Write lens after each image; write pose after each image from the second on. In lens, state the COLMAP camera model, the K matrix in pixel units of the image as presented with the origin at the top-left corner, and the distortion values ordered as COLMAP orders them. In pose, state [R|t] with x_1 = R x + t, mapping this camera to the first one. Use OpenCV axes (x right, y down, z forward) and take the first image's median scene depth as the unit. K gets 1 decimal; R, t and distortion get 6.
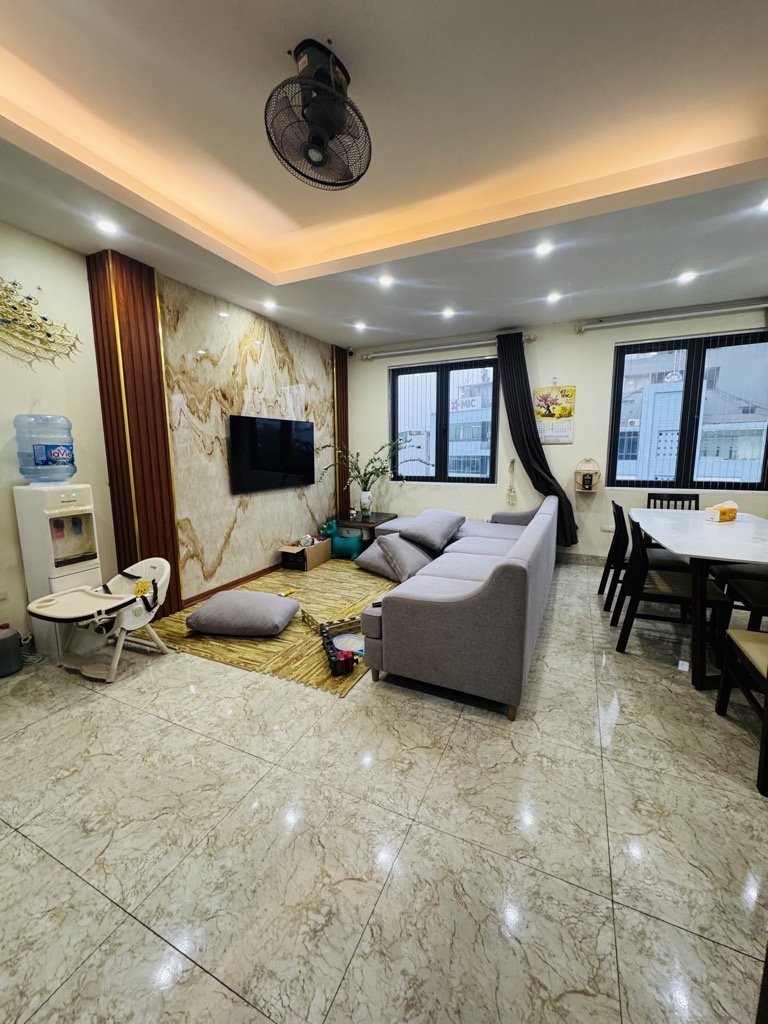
lens RADIAL K [[409.8, 0, 384.0], [0, 409.8, 512.0], [0, 0, 1]] dist [-0.001162, 0.000344]
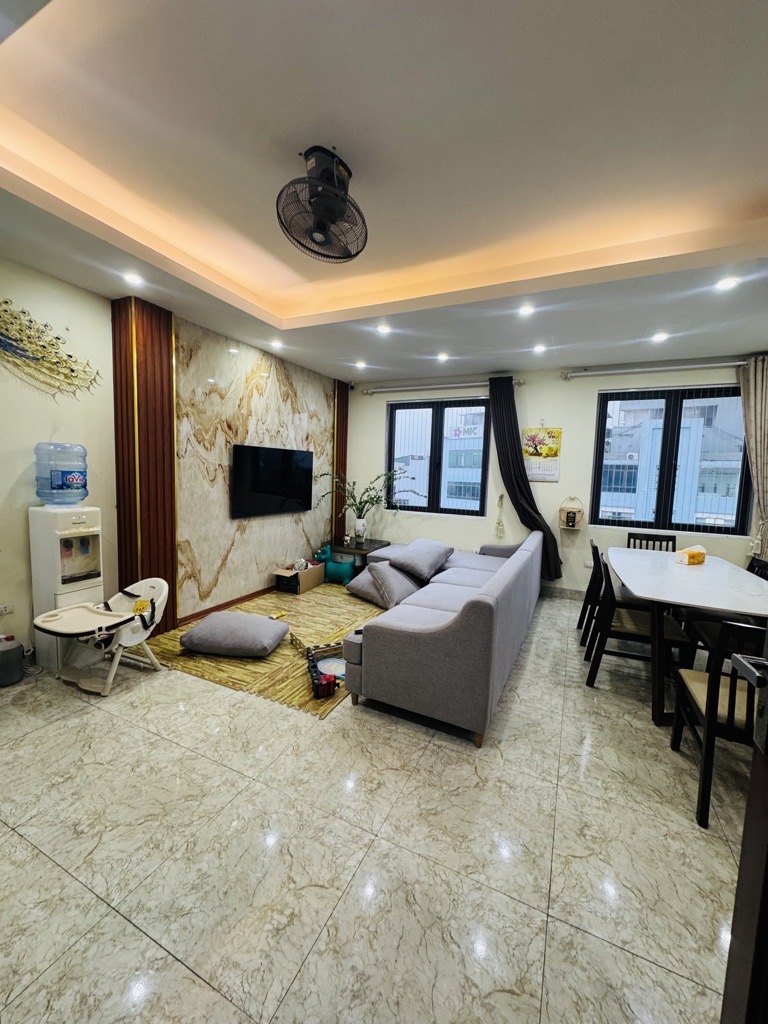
lens RADIAL K [[409.8, 0, 384.0], [0, 409.8, 512.0], [0, 0, 1]] dist [-0.001162, 0.000344]
pose [[0.999208, 0.039701, -0.002622, 0.040192], [-0.039784, 0.997784, -0.053335, -0.033460], [0.000499, 0.053398, 0.998573, -0.089740]]
